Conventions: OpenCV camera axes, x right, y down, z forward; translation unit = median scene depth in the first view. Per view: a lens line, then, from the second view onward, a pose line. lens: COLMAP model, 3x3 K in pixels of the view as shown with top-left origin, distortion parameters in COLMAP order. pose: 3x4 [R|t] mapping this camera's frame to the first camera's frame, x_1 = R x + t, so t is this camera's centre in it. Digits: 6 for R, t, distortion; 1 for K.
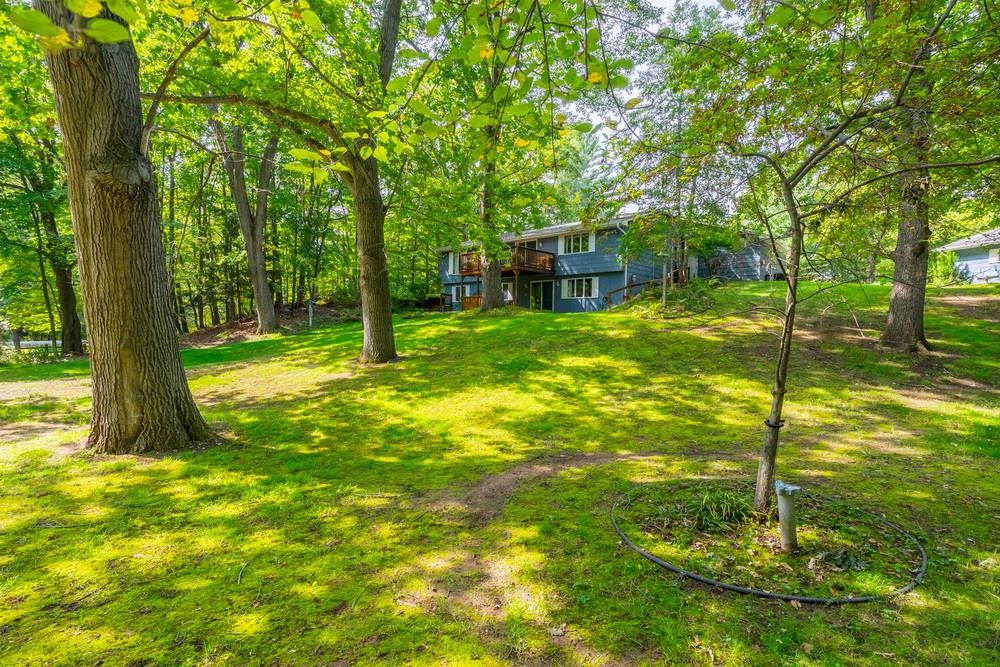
lens RADIAL K [[451.5, 0, 499.3], [0, 451.5, 330.2], [0, 0, 1]] dist [-0.000107, -0.000001]
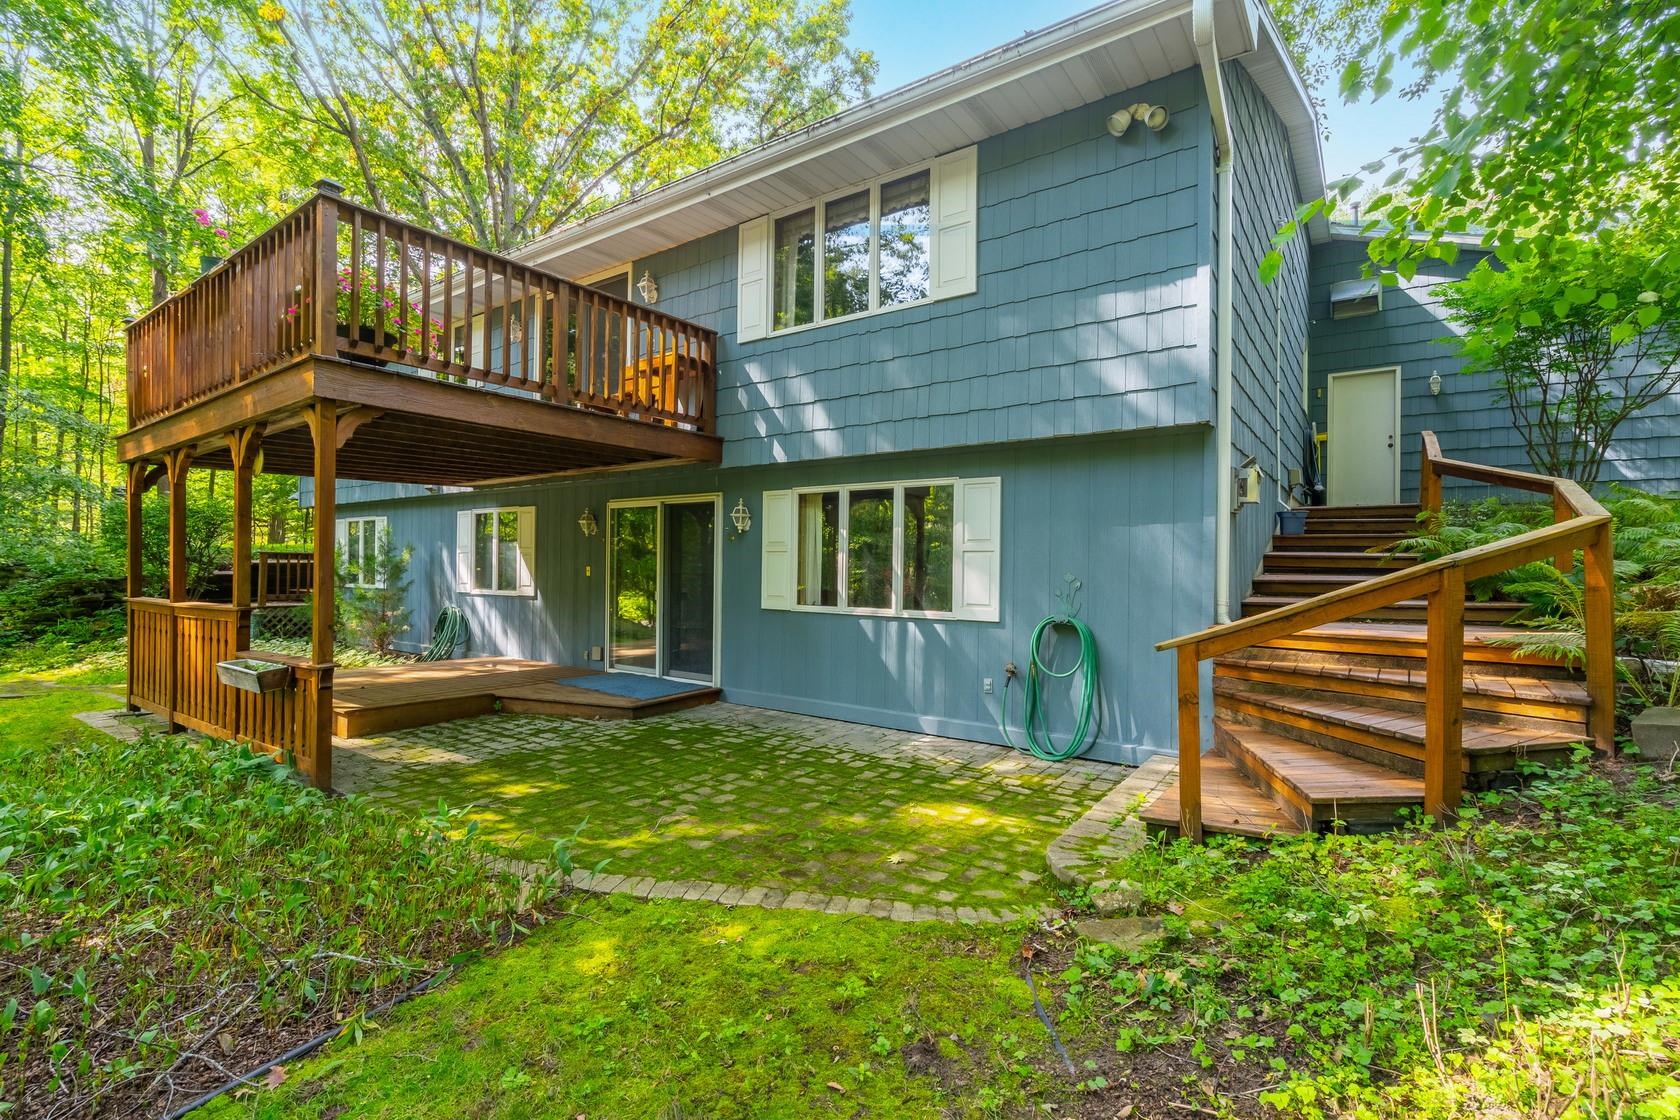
lens RADIAL K [[758.6, 0, 839.0], [0, 758.6, 564.5], [0, 0, 1]] dist [-0.000107, -0.000001]
pose [[0.991630, -0.002342, 0.129093, 0.131767], [0.005208, 0.999747, -0.021870, -0.080745], [-0.129009, 0.022359, 0.991391, 0.732487]]
